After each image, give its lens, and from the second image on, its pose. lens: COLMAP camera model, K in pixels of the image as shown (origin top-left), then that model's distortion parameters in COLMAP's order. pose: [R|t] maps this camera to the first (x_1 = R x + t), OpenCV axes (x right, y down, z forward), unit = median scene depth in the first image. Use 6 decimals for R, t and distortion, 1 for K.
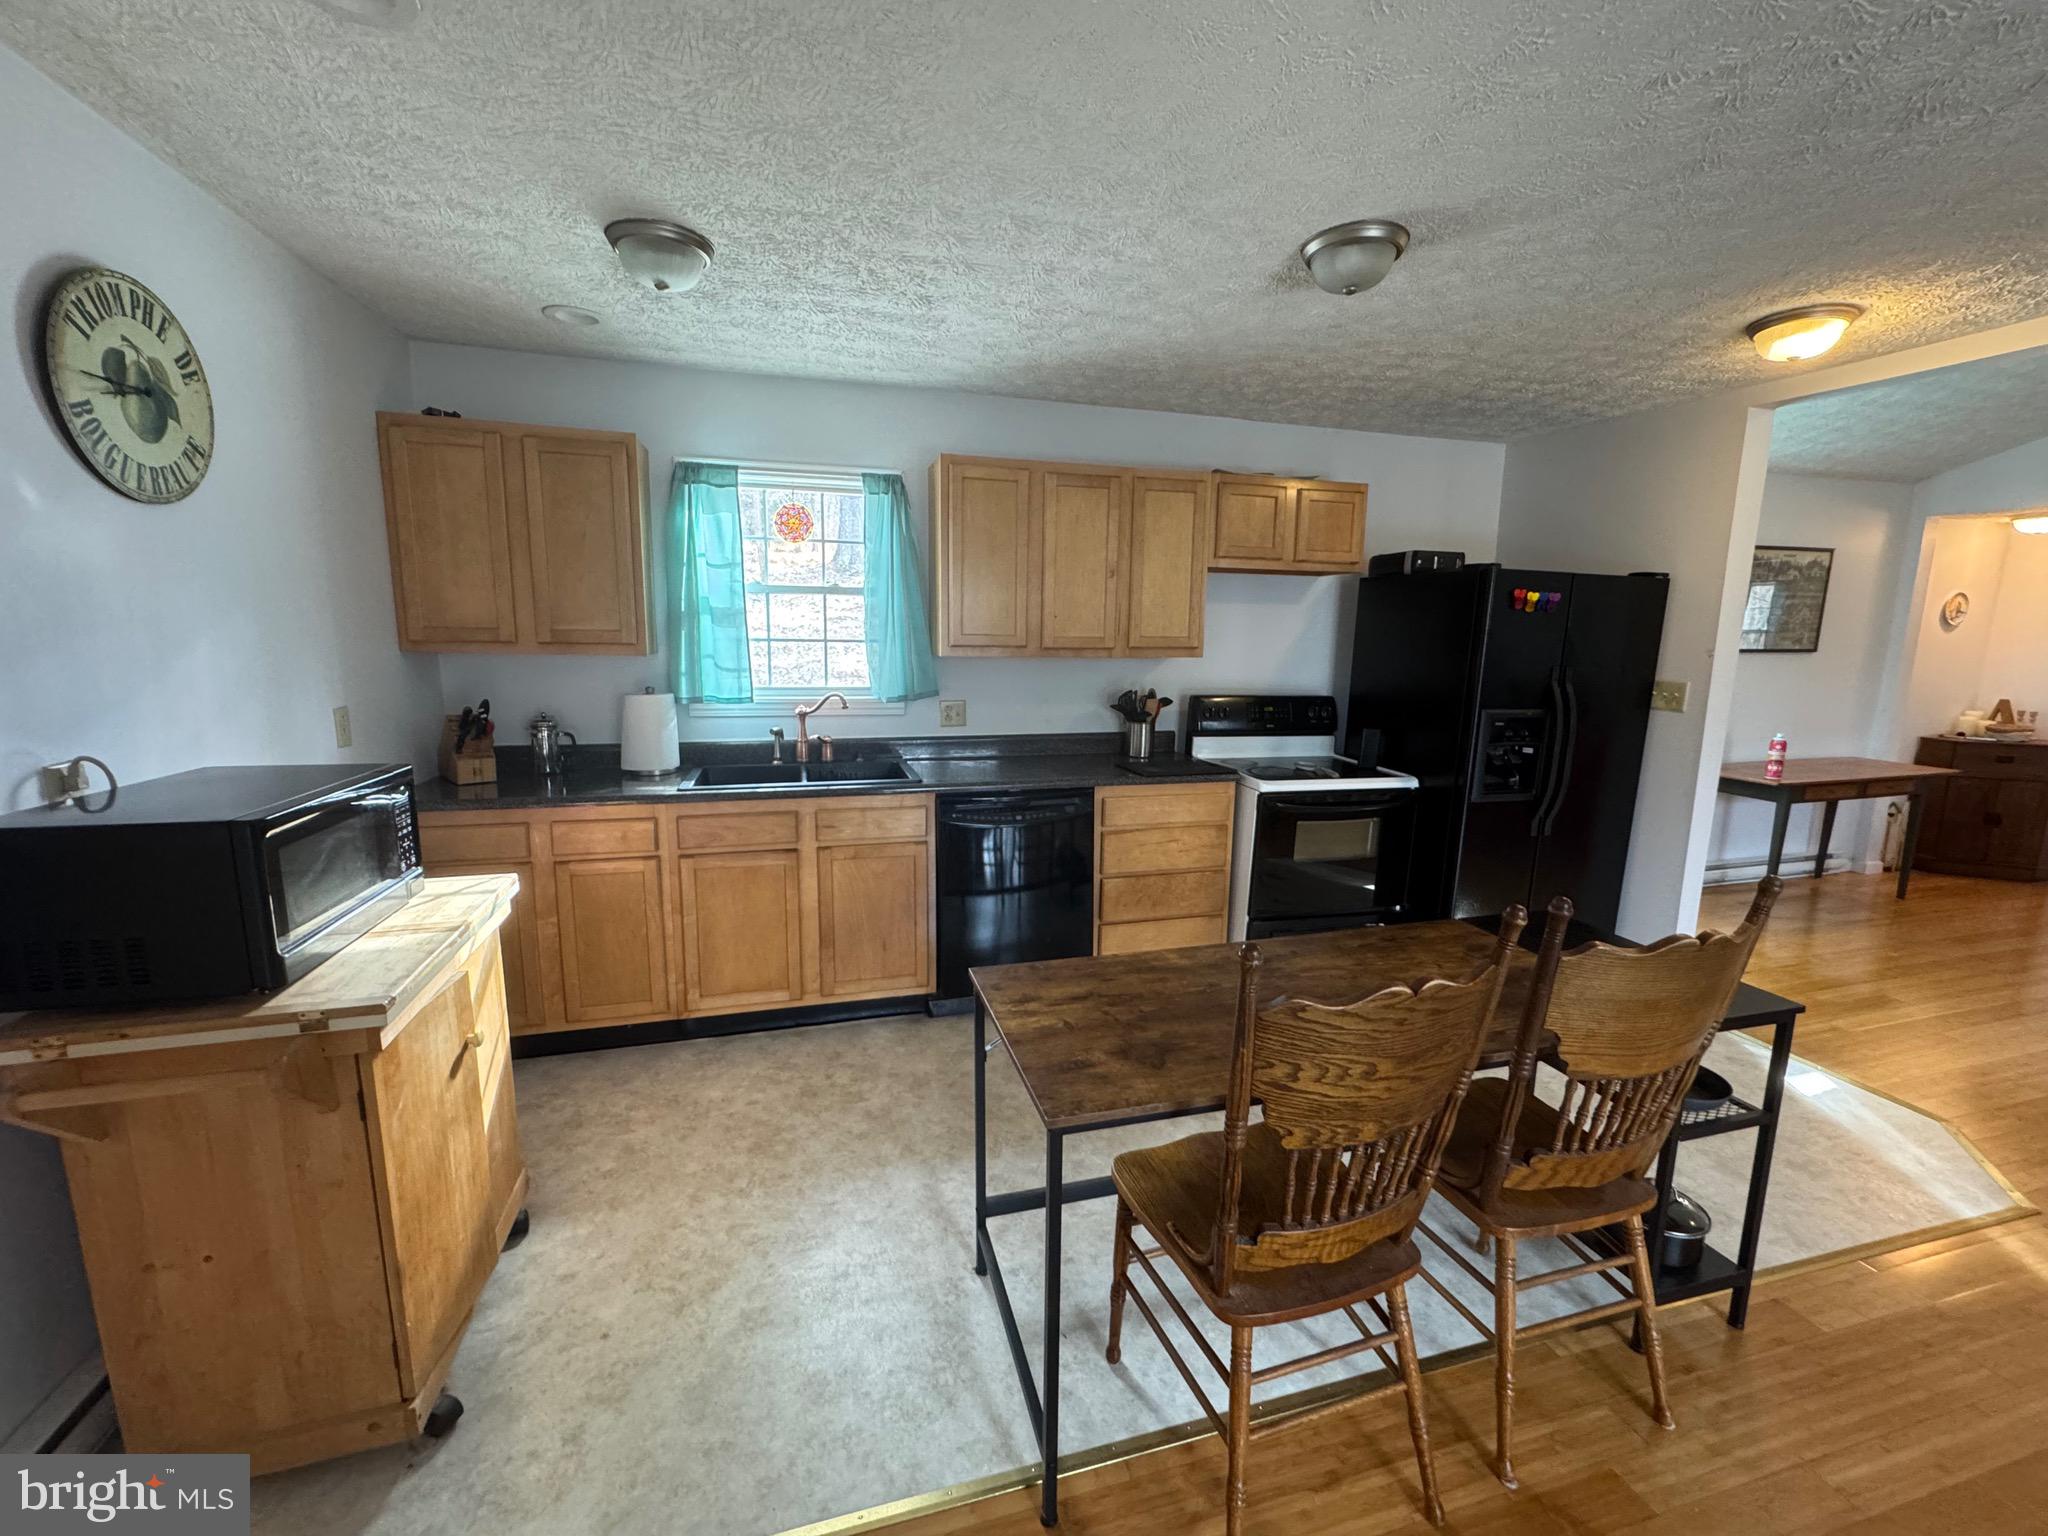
lens RADIAL K [[815.5, 0, 1022.8], [0, 815.5, 770.0], [0, 0, 1]] dist [-0.001677, -0.000222]
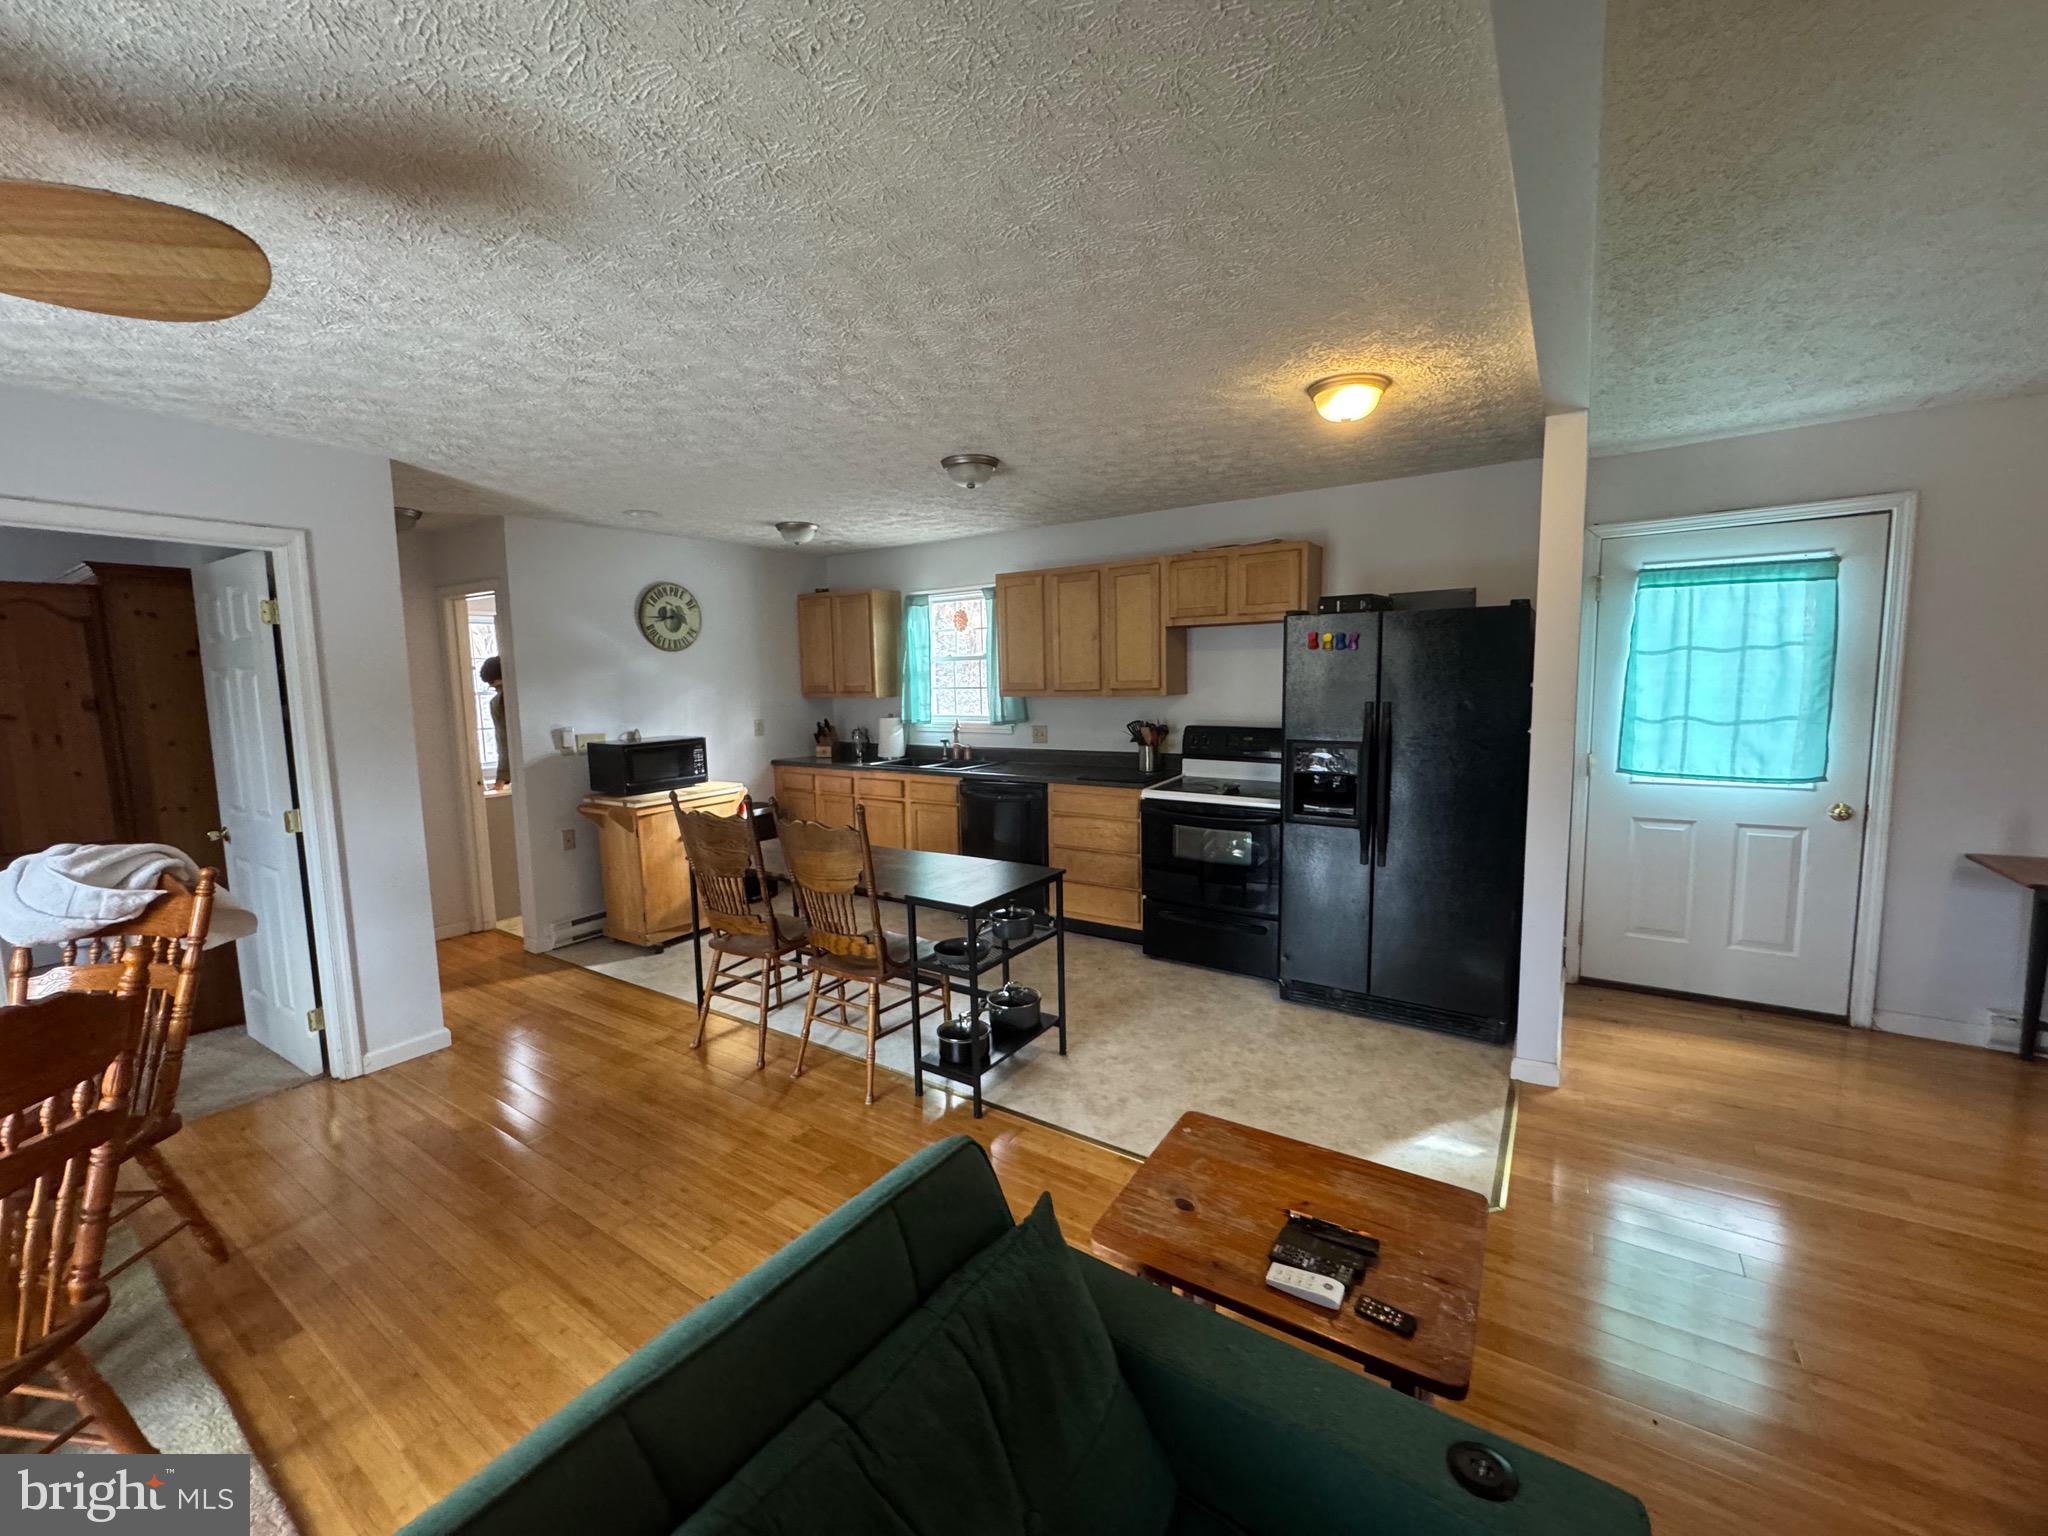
lens RADIAL K [[815.5, 0, 1020.3], [0, 815.5, 774.9], [0, 0, 1]] dist [-0.001677, -0.000222]
pose [[0.652712, 0.063677, -0.754926, 1.374661], [-0.096187, 0.995363, 0.000794, 0.010982], [0.751476, 0.072096, 0.655810, -0.017308]]
